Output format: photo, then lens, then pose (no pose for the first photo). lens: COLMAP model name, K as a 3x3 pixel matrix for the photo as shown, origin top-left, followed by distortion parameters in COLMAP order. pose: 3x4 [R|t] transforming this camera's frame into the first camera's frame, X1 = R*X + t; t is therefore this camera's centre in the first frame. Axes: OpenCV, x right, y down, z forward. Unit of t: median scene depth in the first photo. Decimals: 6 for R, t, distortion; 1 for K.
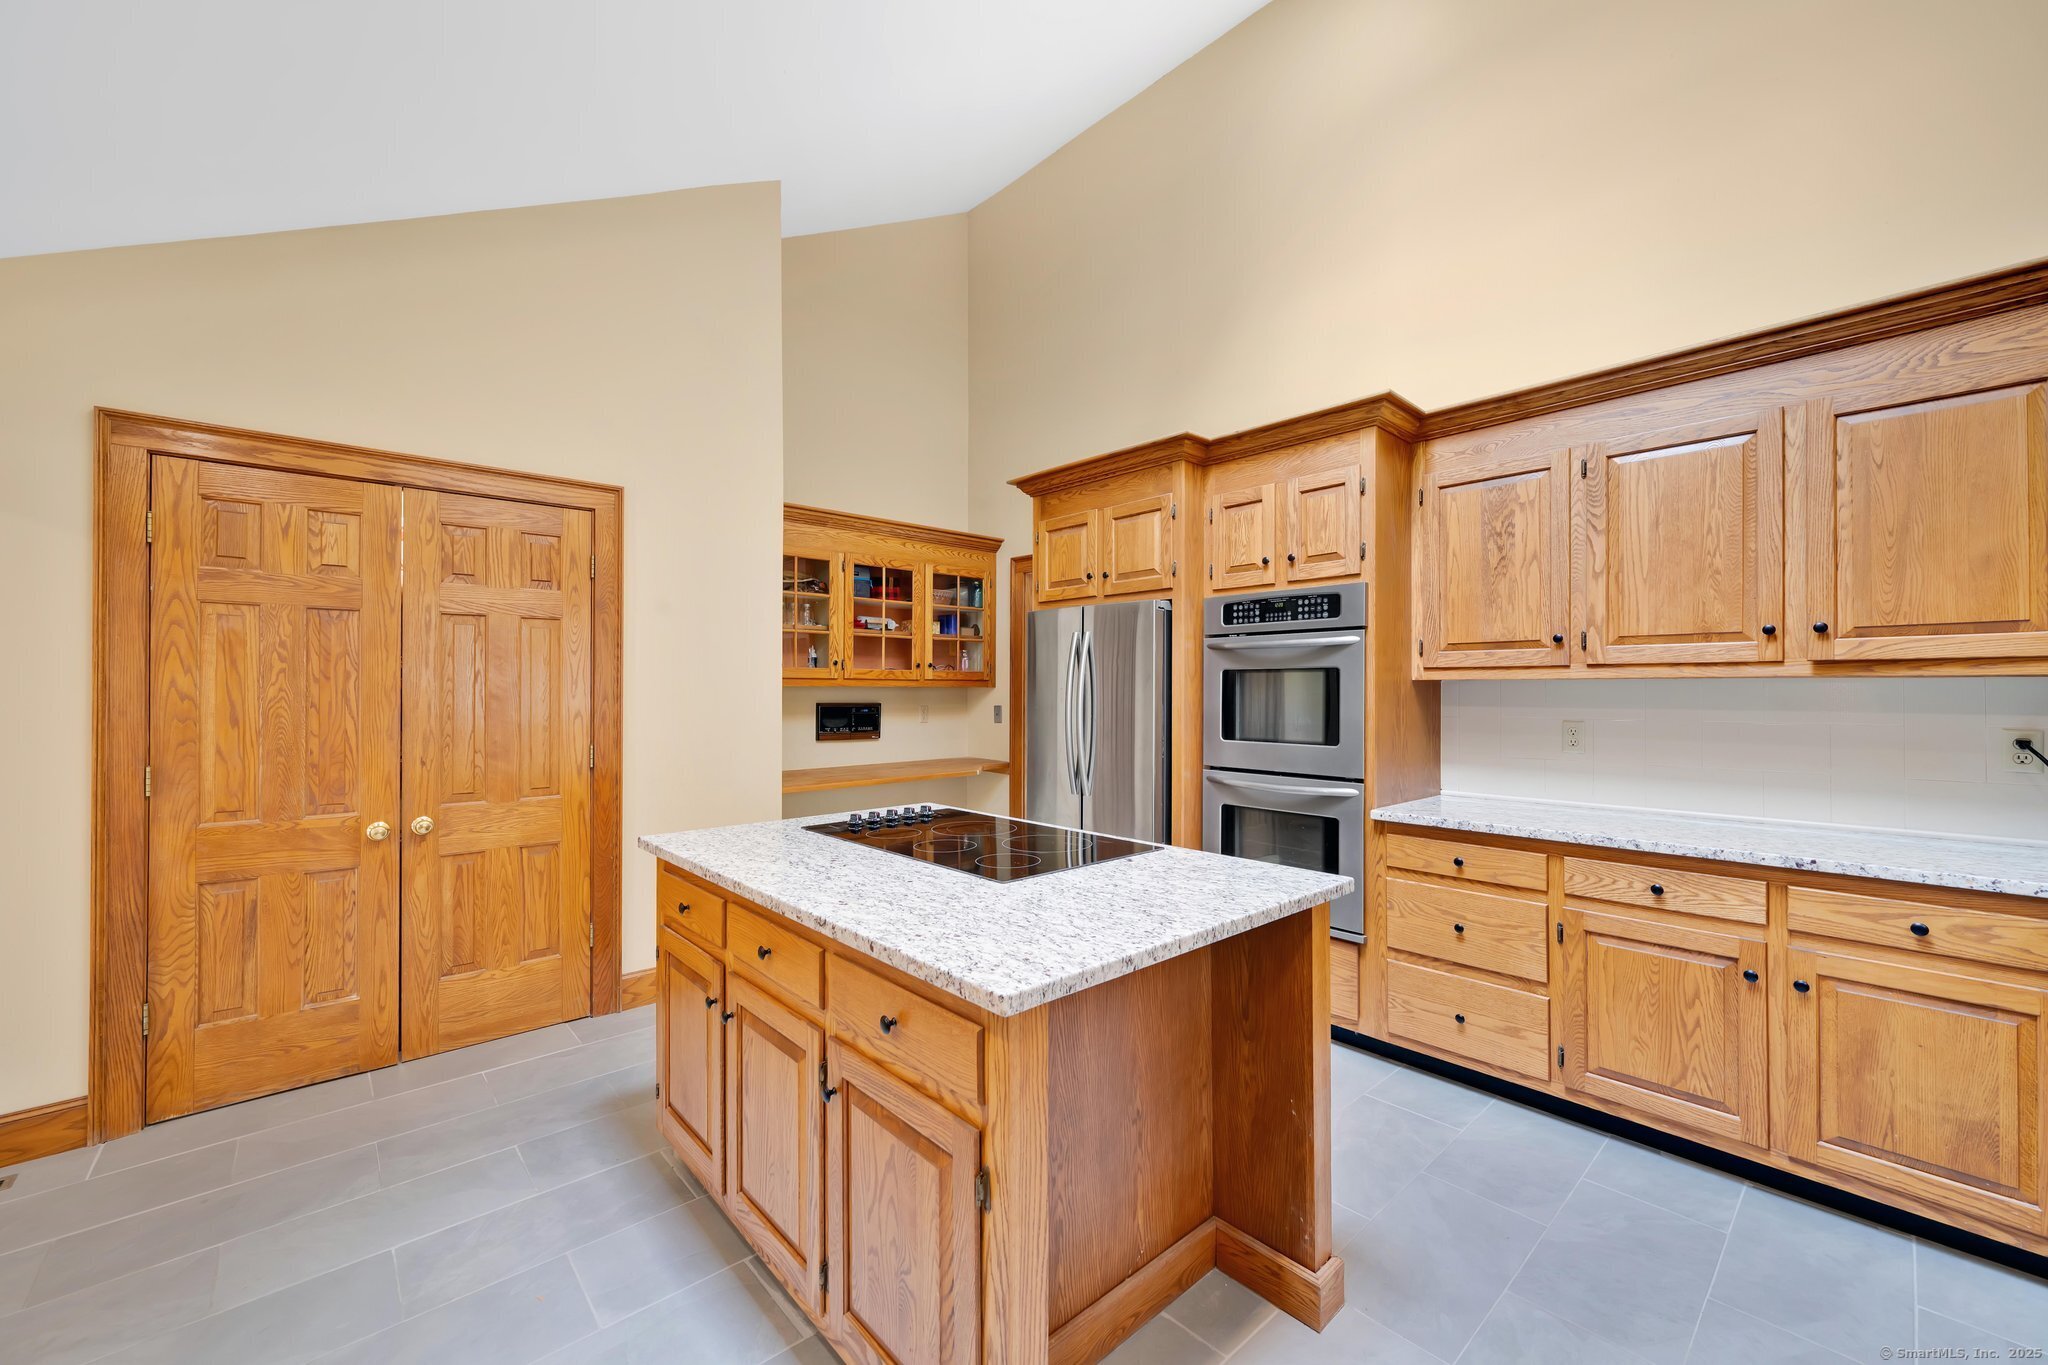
lens RADIAL K [[820.5, 0, 1028.2], [0, 820.5, 675.0], [0, 0, 1]] dist [0.000756, -0.000094]
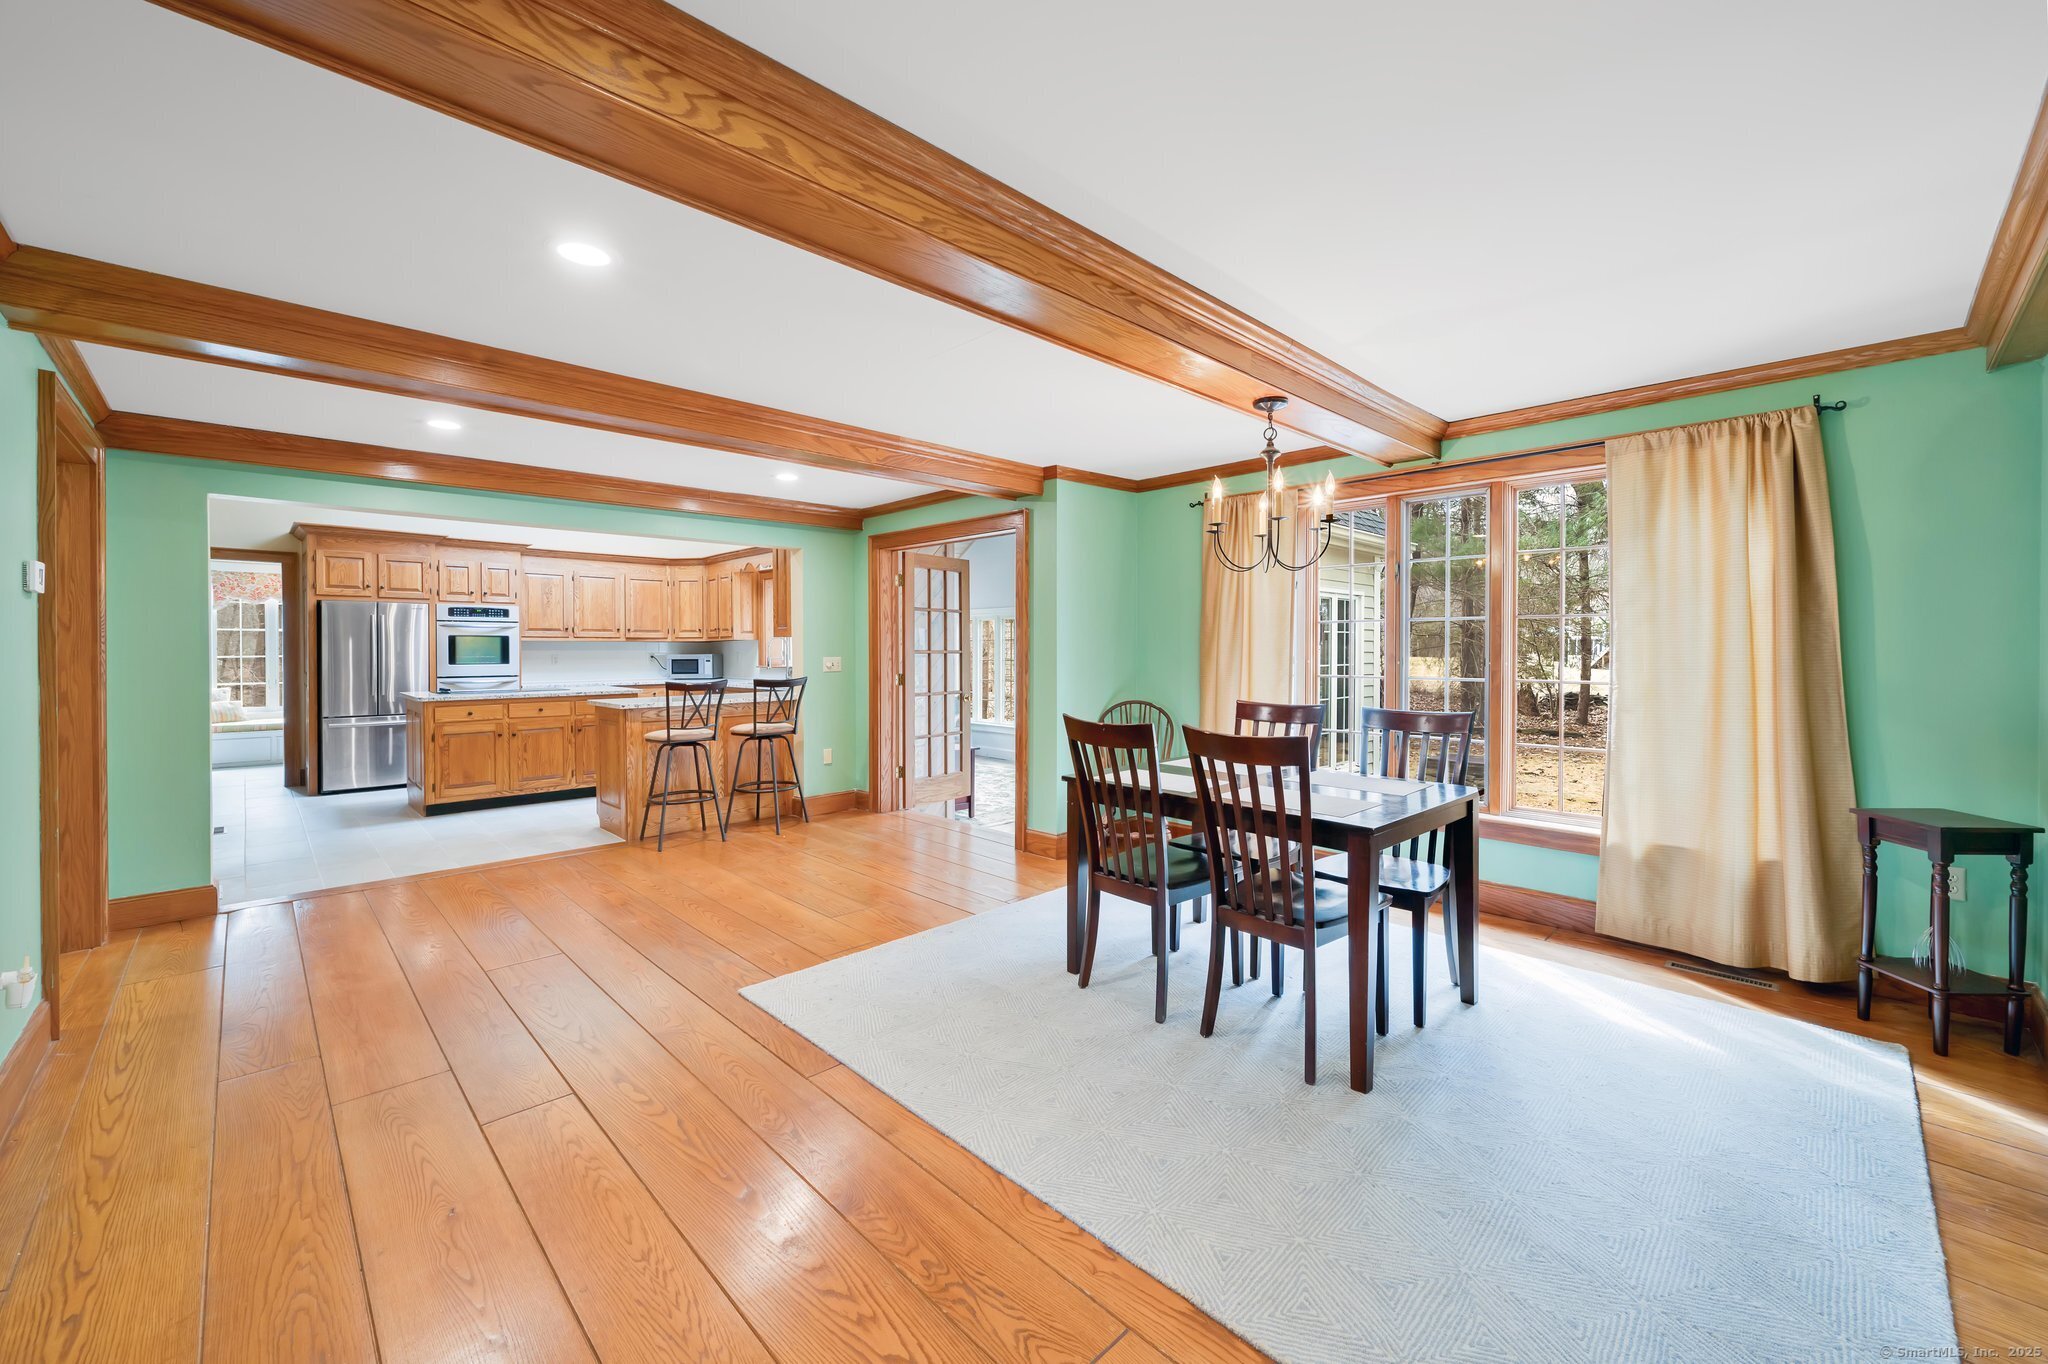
lens RADIAL K [[813.6, 0, 1030.2], [0, 813.6, 655.2], [0, 0, 1]] dist [0.000033, -0.000056]
pose [[-0.046330, -0.006864, 0.998903, -2.453571], [-0.016085, 0.999852, 0.006125, 0.010698], [-0.998797, -0.015784, -0.046434, -0.639935]]
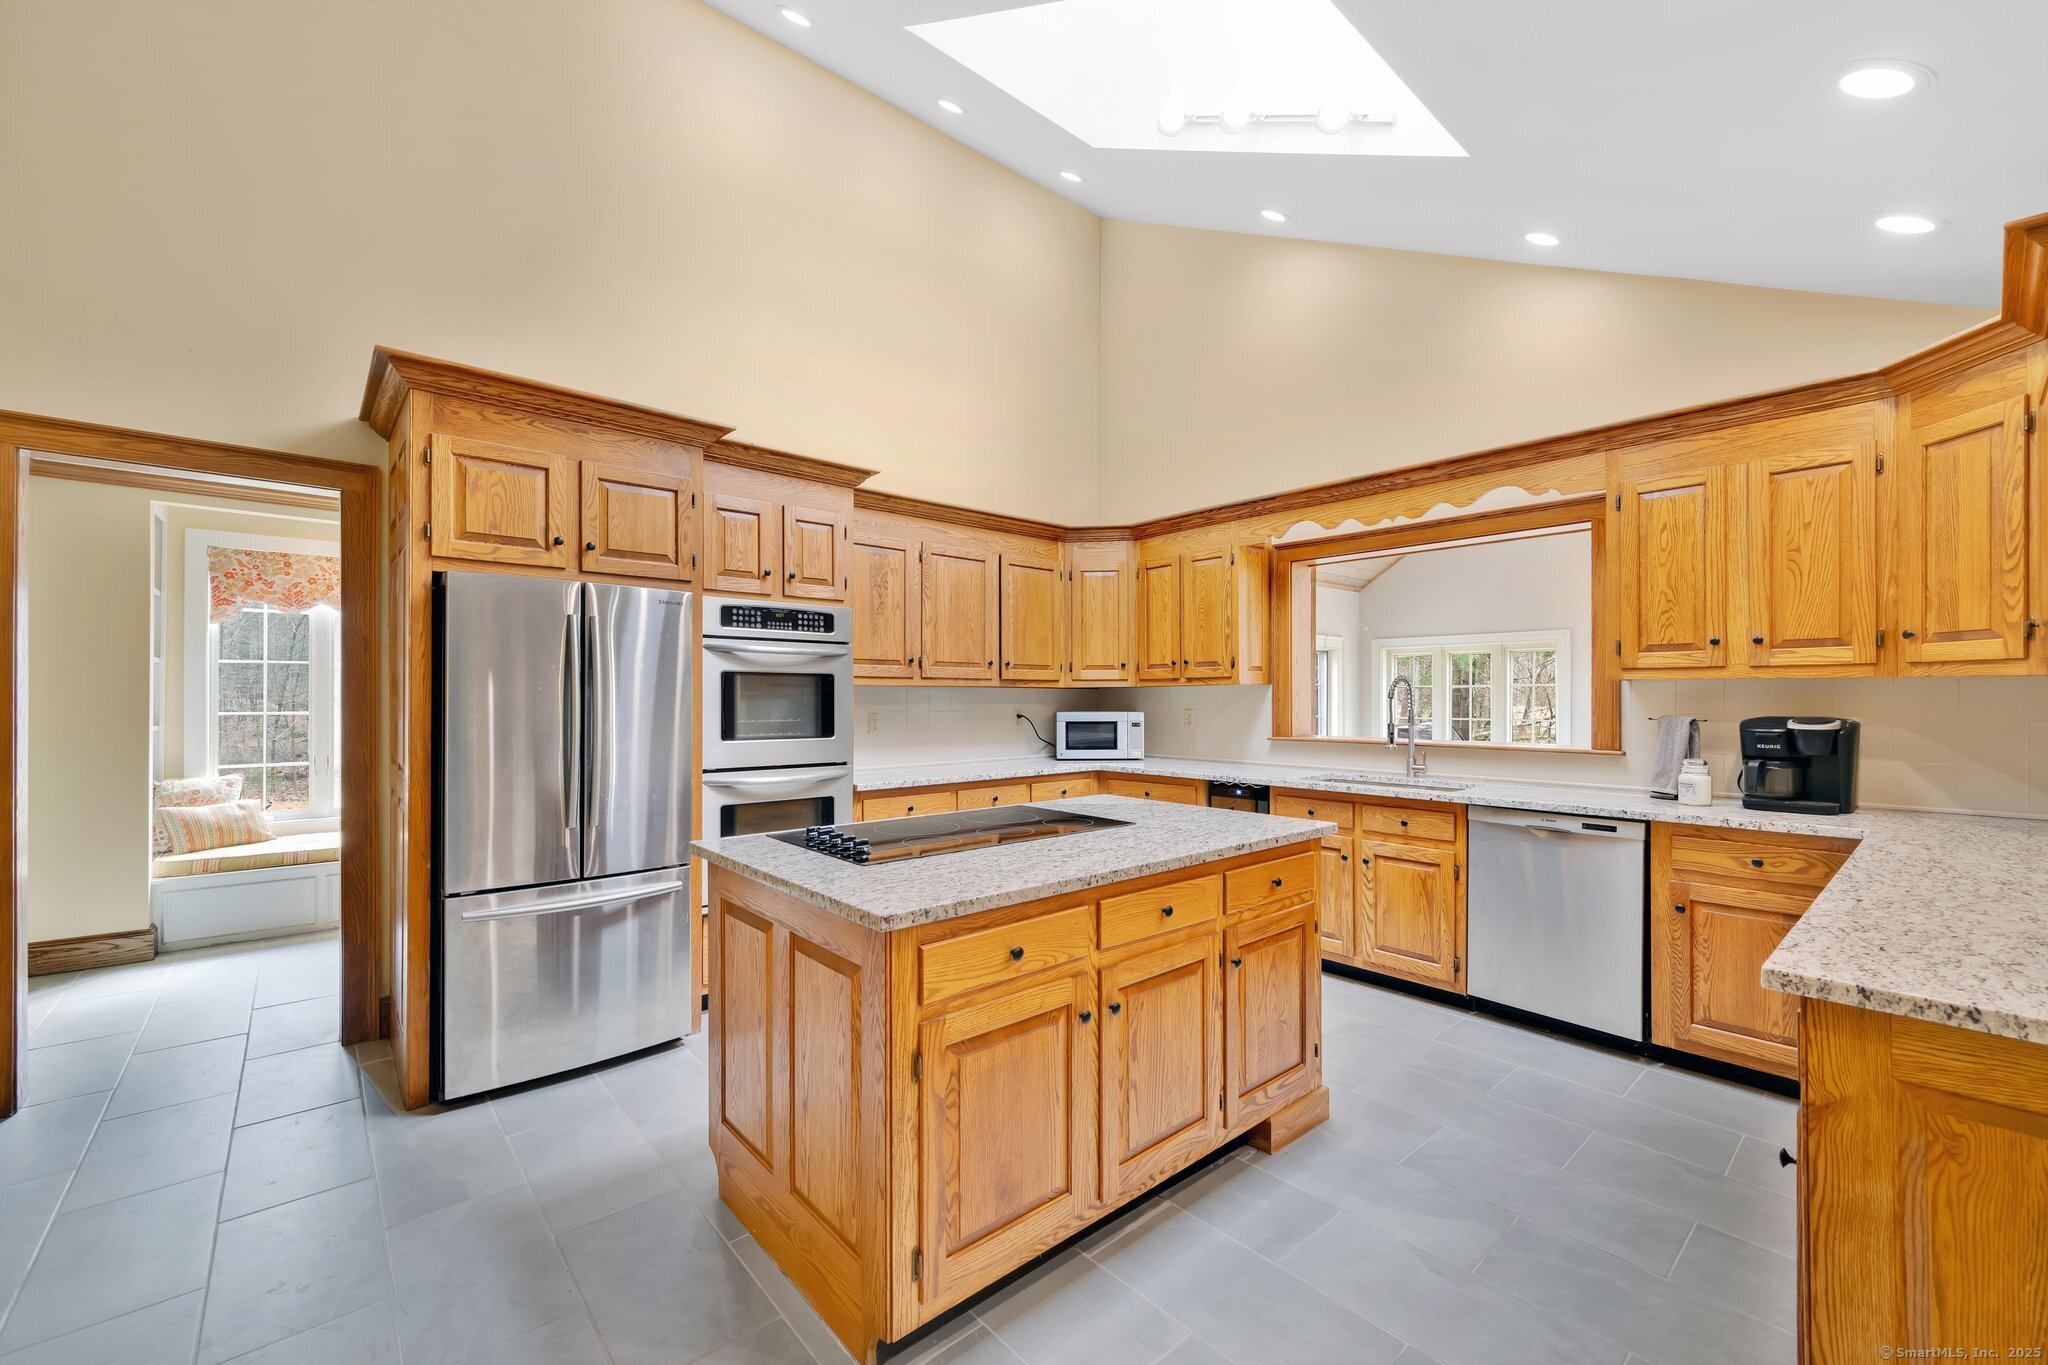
lens RADIAL K [[829.3, 0, 1046.0], [0, 829.3, 694.0], [0, 0, 1]] dist [0.000009, 0.000017]
pose [[-0.008065, 0.004708, 0.999956, -0.868789], [-0.017759, 0.999831, -0.004850, 0.021405], [-0.999810, -0.017798, -0.007980, 0.686200]]
